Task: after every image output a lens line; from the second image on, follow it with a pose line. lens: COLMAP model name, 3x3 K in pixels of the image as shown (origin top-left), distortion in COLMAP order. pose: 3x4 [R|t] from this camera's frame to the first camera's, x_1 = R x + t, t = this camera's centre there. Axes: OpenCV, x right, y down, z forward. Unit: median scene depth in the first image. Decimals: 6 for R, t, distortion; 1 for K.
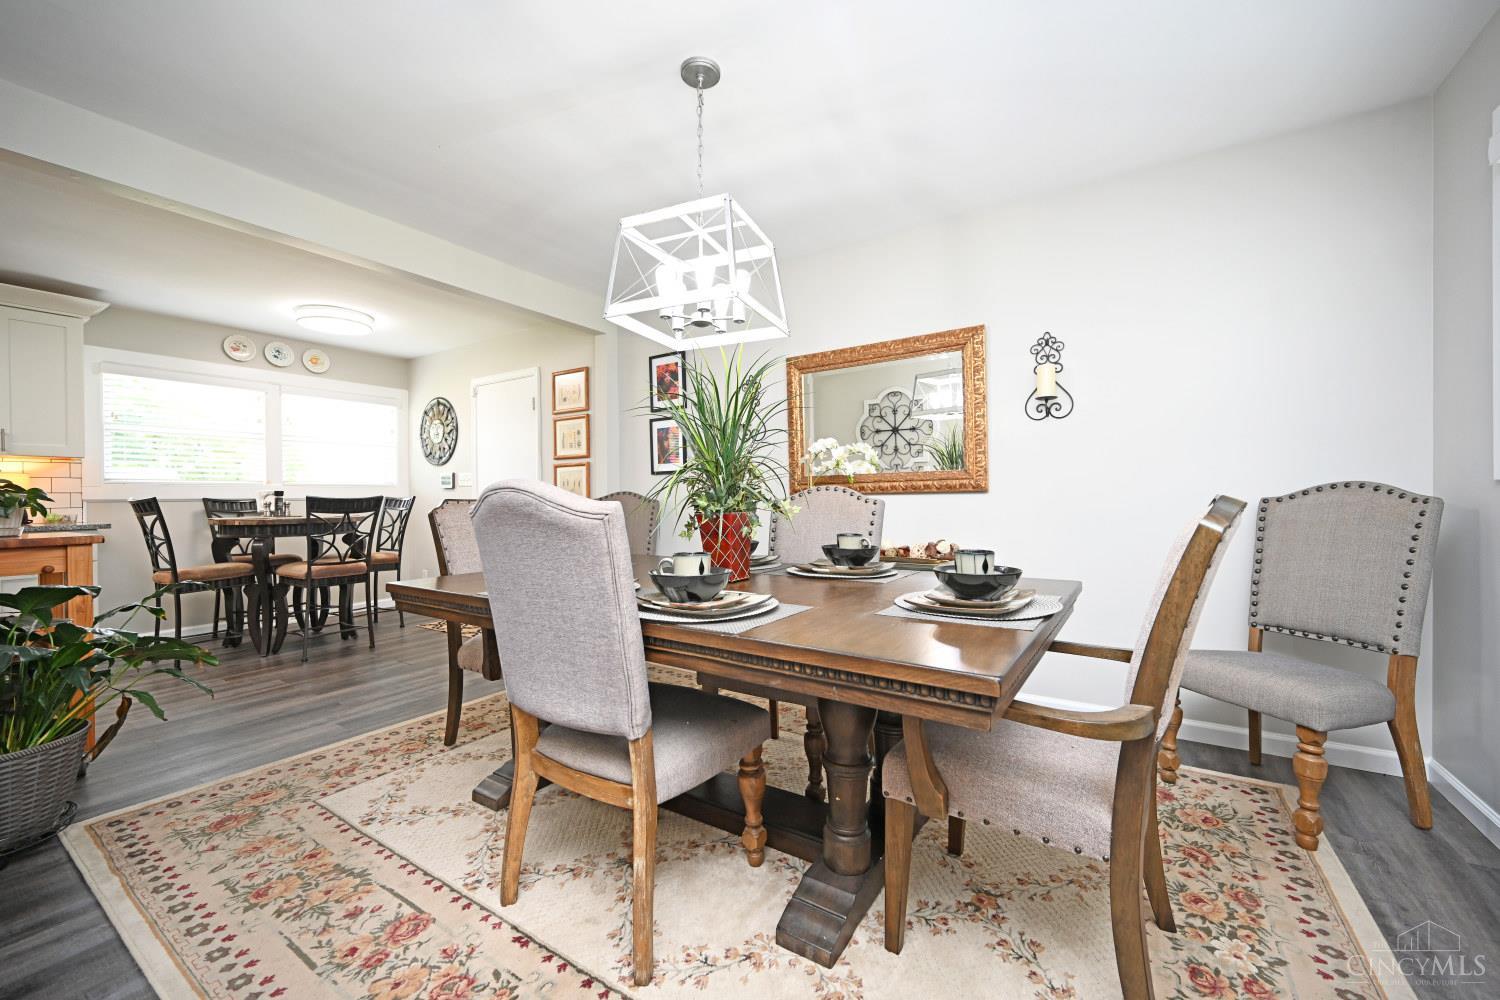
lens RADIAL K [[596.4, 0, 754.3], [0, 596.4, 497.7], [0, 0, 1]] dist [0.004956, 0.000035]
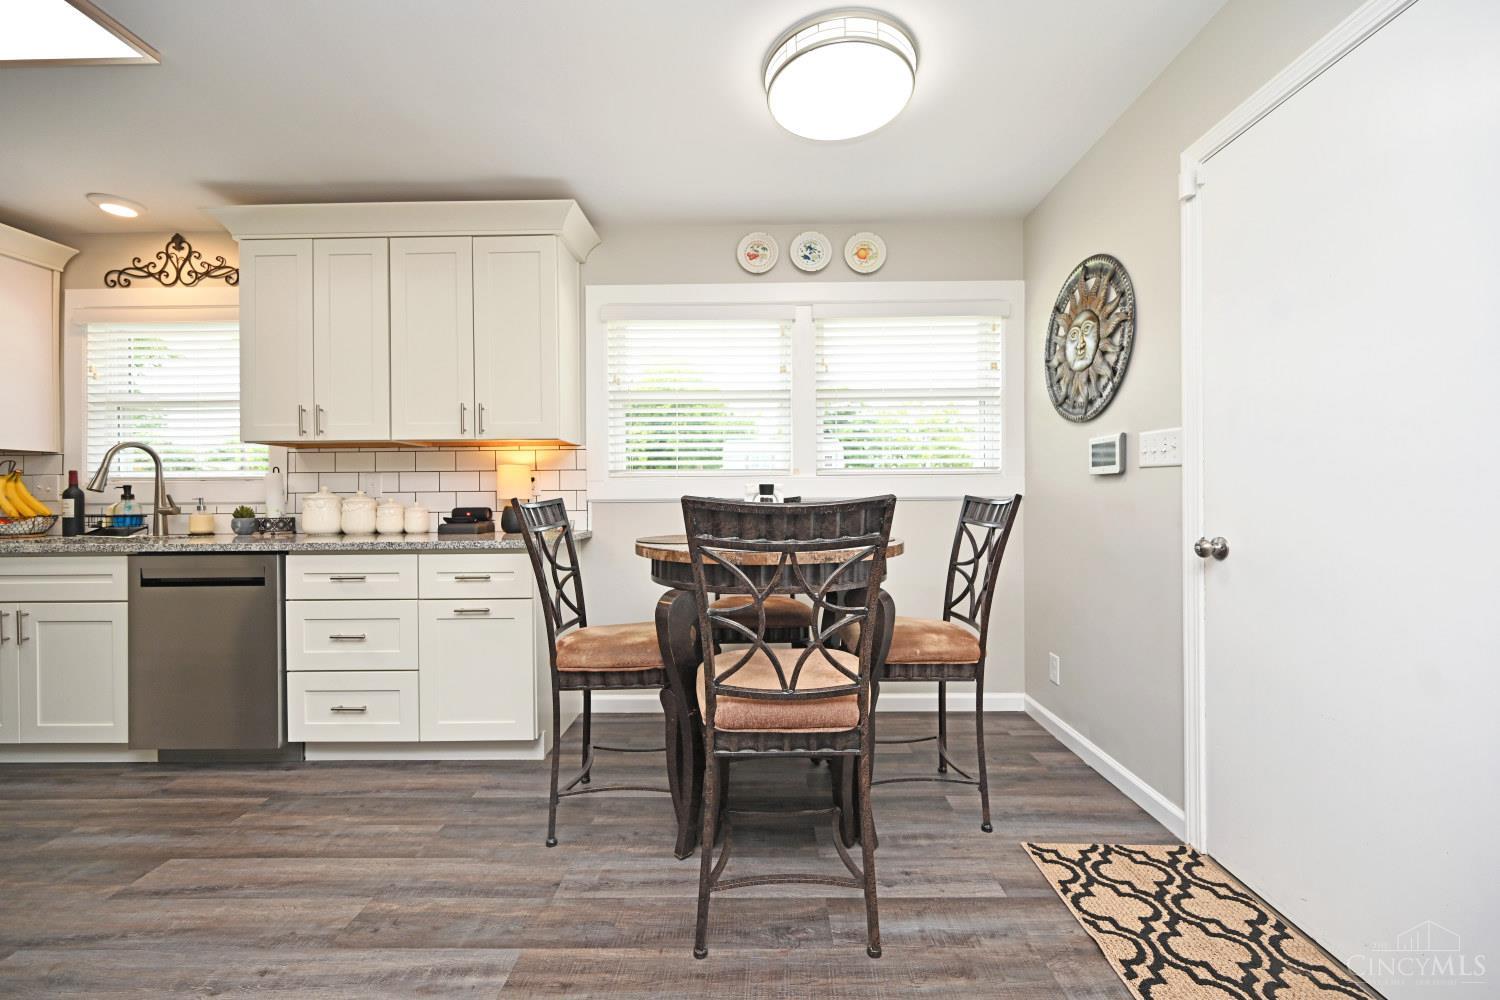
lens RADIAL K [[596.4, 0, 754.3], [0, 596.4, 497.7], [0, 0, 1]] dist [0.004956, 0.000035]
pose [[0.539137, 0.004426, -0.842206, -0.314759], [0.000314, 0.999985, 0.005457, -0.002464], [0.842218, -0.003207, 0.539128, 0.606022]]
